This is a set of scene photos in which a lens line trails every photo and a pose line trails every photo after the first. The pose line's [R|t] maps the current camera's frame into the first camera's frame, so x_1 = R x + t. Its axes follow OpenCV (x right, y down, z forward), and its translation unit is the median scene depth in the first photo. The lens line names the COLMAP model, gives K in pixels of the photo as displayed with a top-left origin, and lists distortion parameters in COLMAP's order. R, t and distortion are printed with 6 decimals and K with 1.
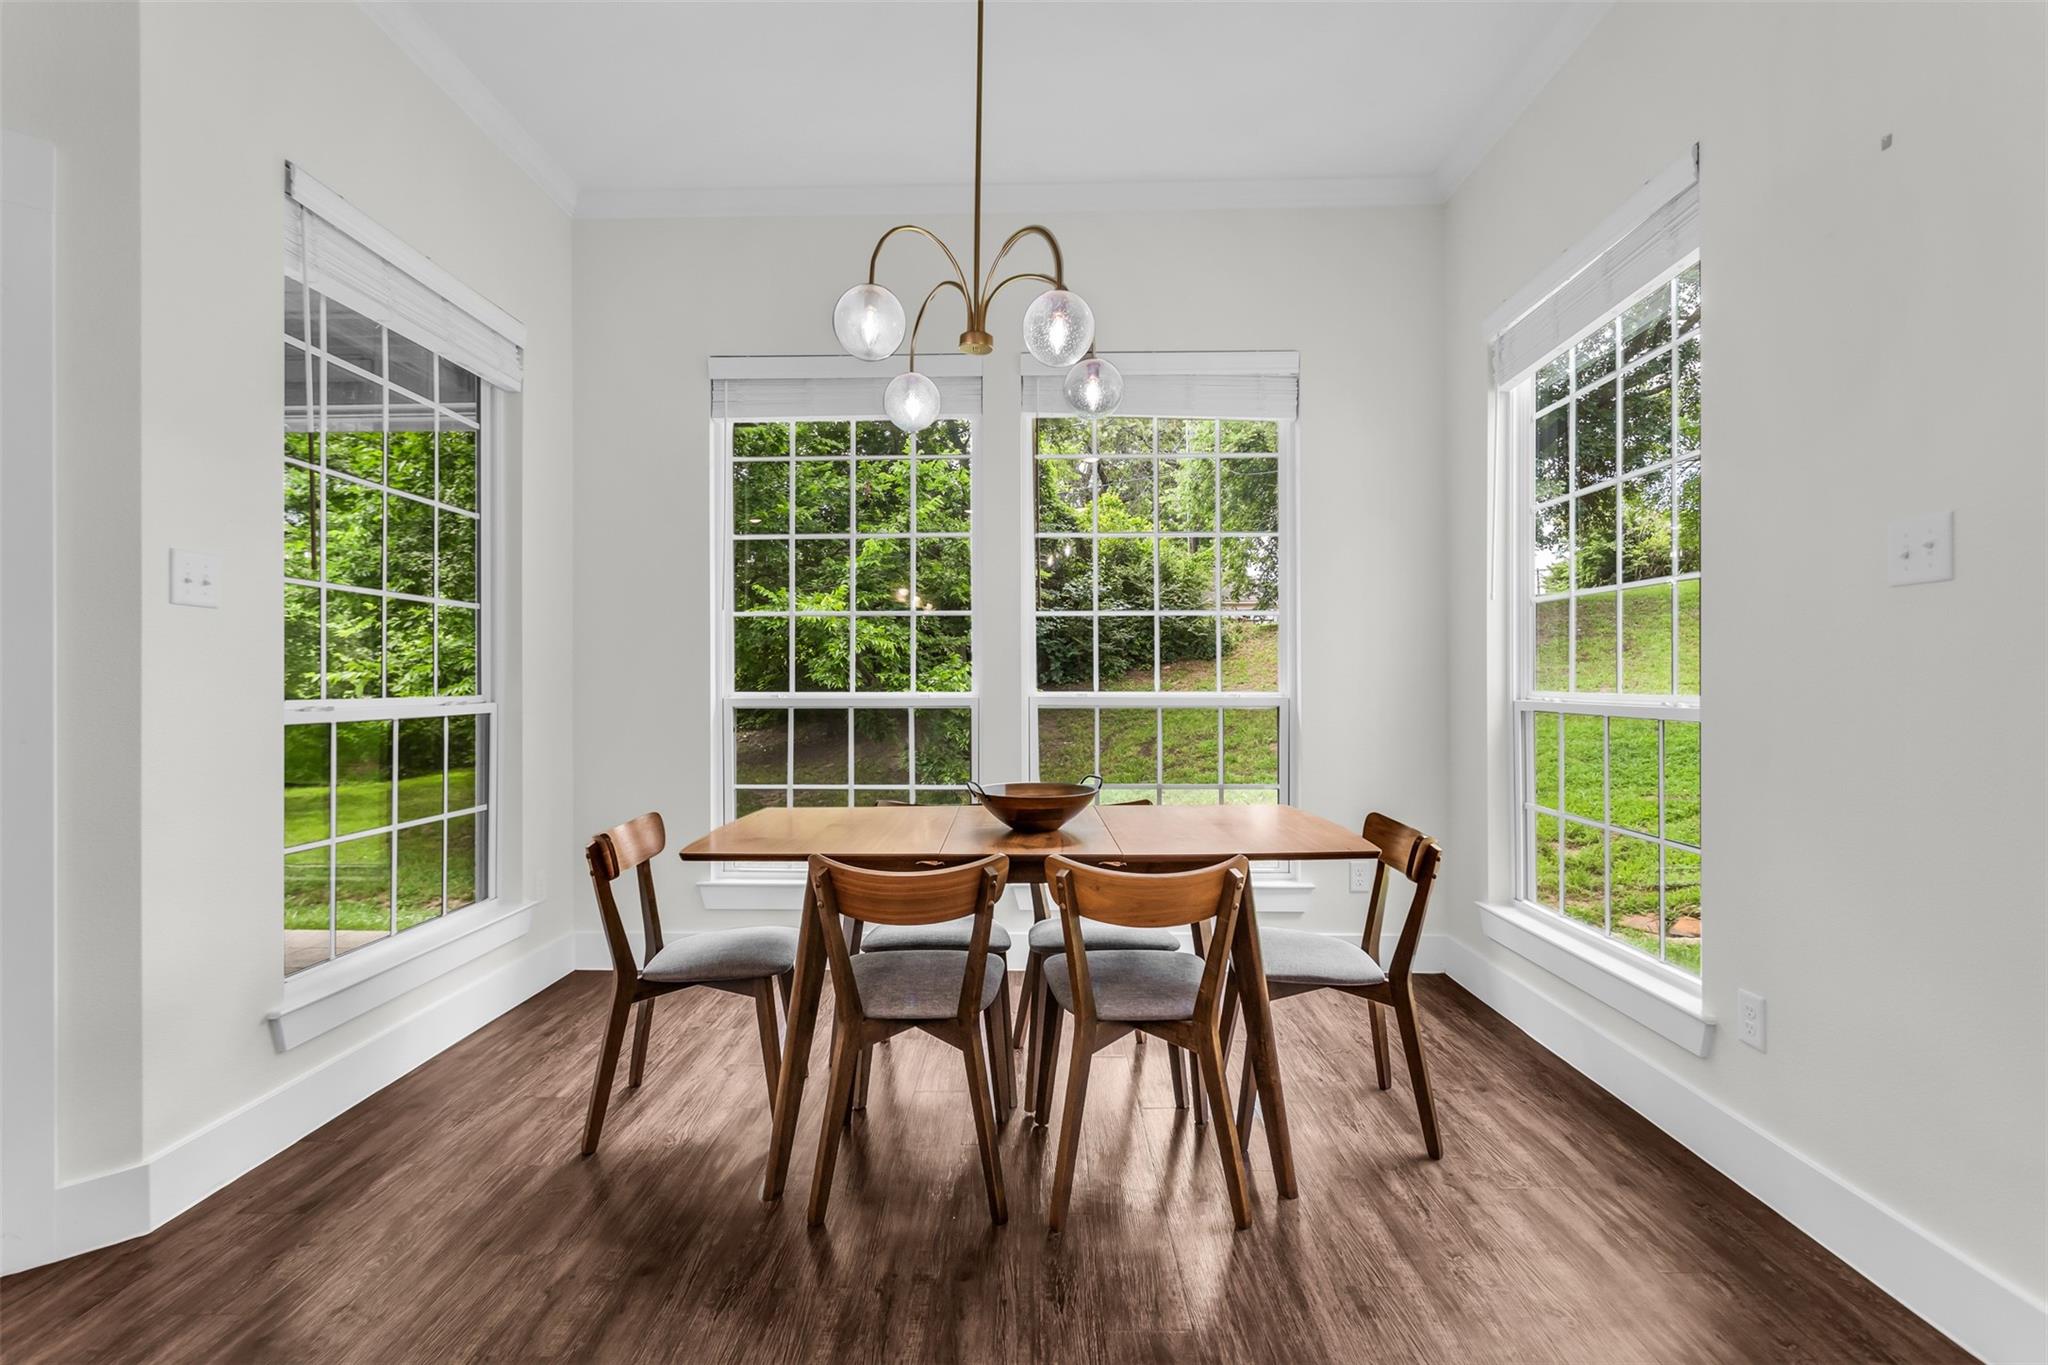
lens RADIAL K [[953.9, 0, 1021.0], [0, 953.9, 678.1], [0, 0, 1]] dist [-0.014092, 0.003128]
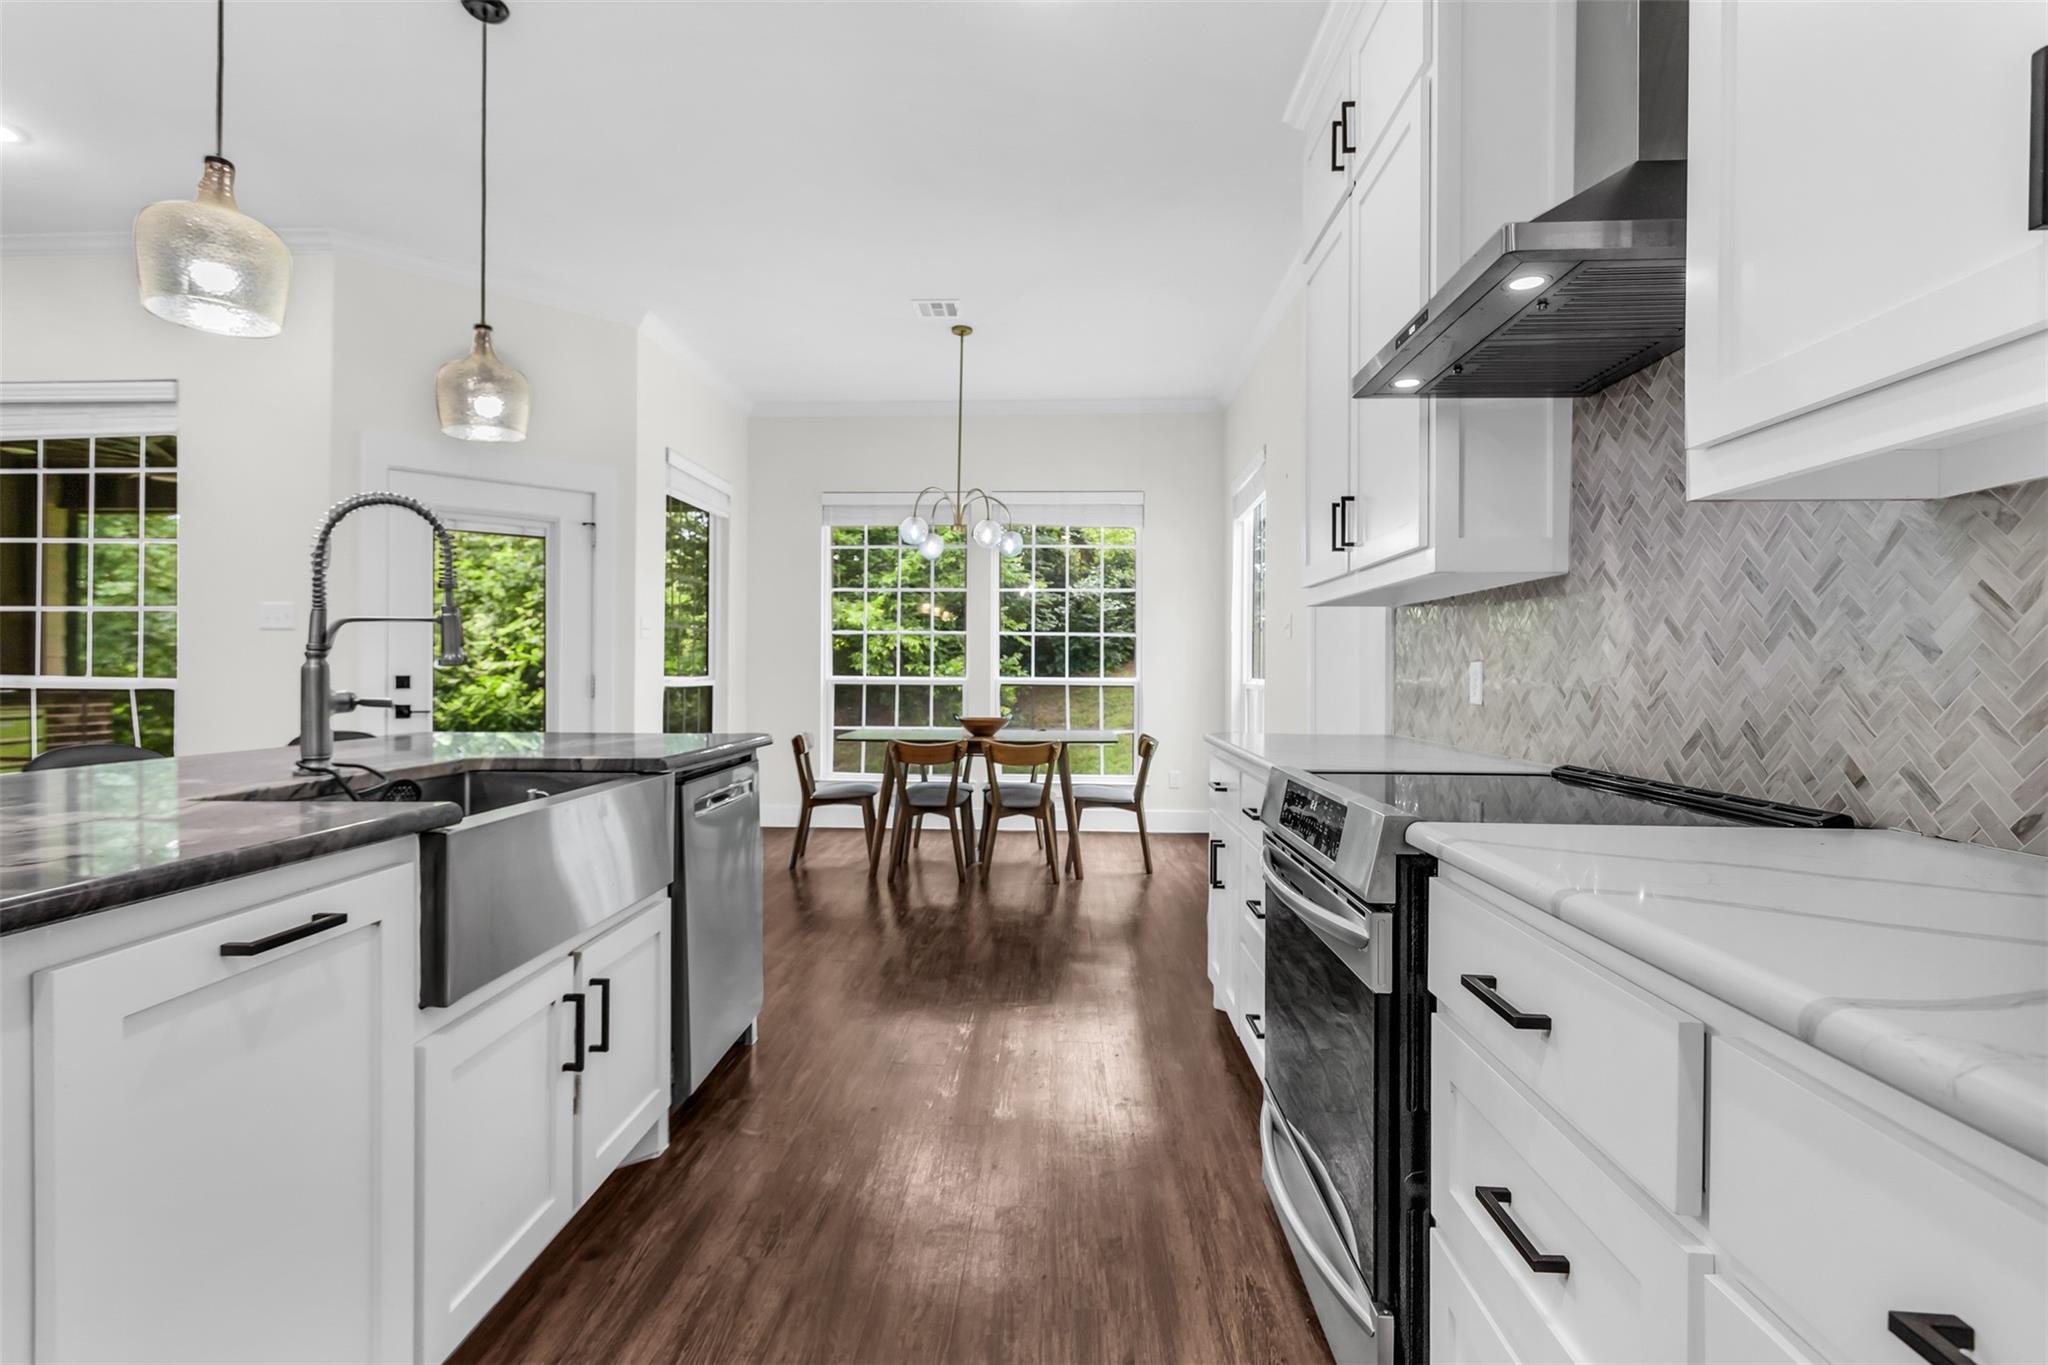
lens RADIAL K [[953.9, 0, 1024.0], [0, 953.9, 677.6], [0, 0, 1]] dist [-0.014092, 0.003128]
pose [[0.999800, 0.005643, -0.019181, 0.097833], [-0.005466, 0.999942, 0.009269, -0.001013], [0.019232, -0.009163, 0.999773, -0.813613]]
